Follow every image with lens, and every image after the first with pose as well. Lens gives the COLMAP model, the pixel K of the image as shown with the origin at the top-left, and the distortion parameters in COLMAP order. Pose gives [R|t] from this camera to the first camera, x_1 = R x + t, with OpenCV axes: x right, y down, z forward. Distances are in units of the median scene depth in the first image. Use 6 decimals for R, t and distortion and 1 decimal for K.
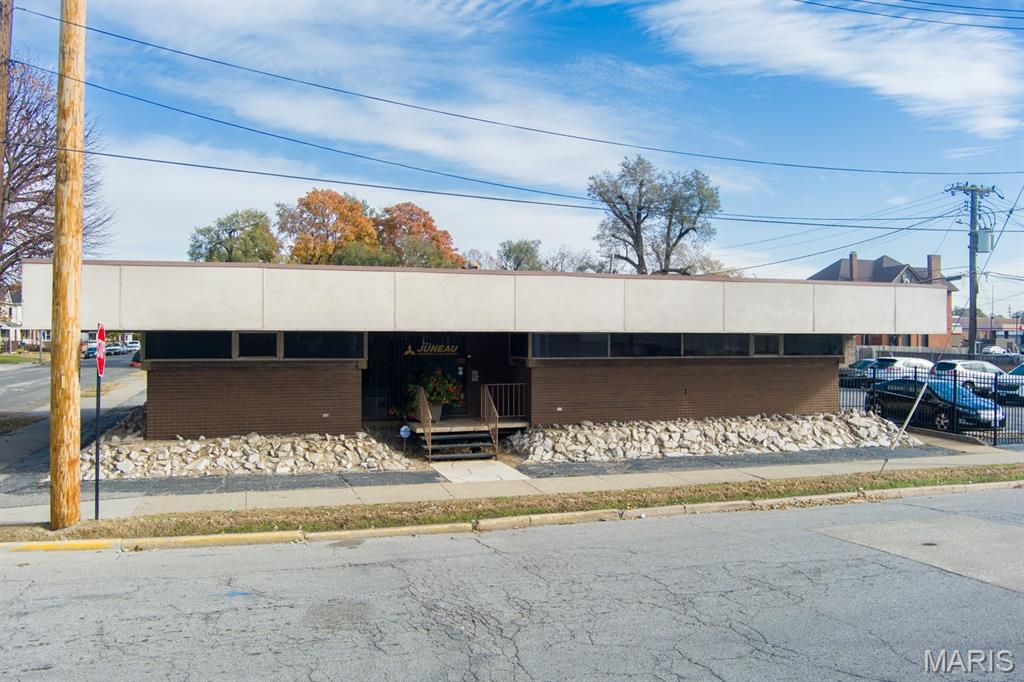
lens RADIAL K [[826.7, 0, 513.7], [0, 826.7, 337.4], [0, 0, 1]] dist [-0.078644, 0.039694]
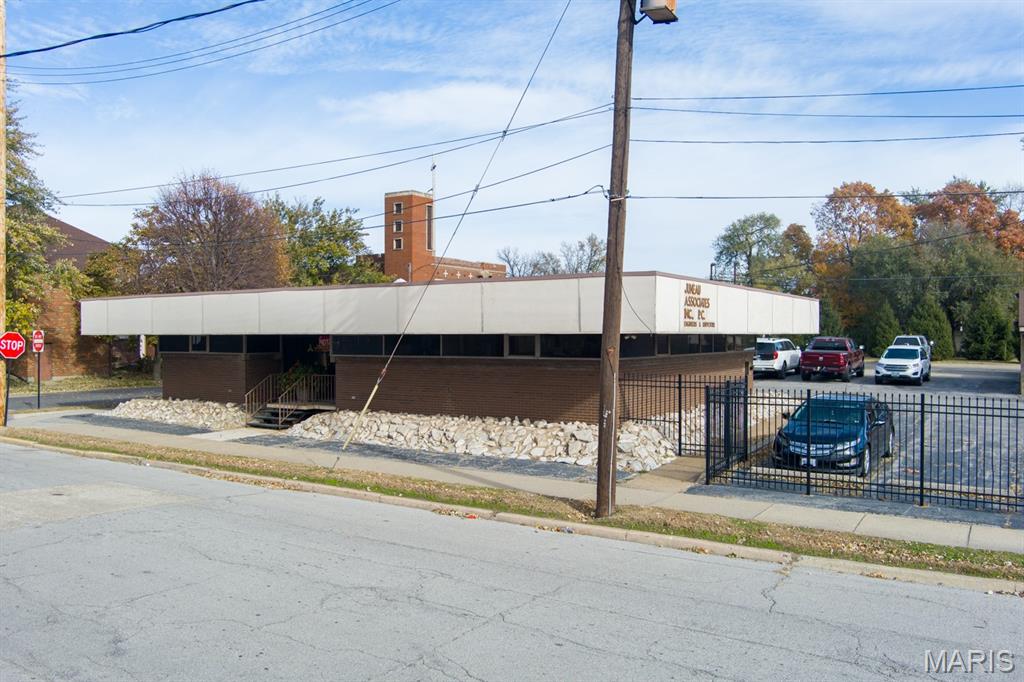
lens RADIAL K [[826.7, 0, 513.7], [0, 826.7, 337.4], [0, 0, 1]] dist [-0.078644, 0.039694]
pose [[0.618232, -0.004405, -0.785983, 1.082393], [0.000818, 0.999987, -0.004961, 0.004574], [0.785995, 0.002424, 0.618228, 0.412452]]
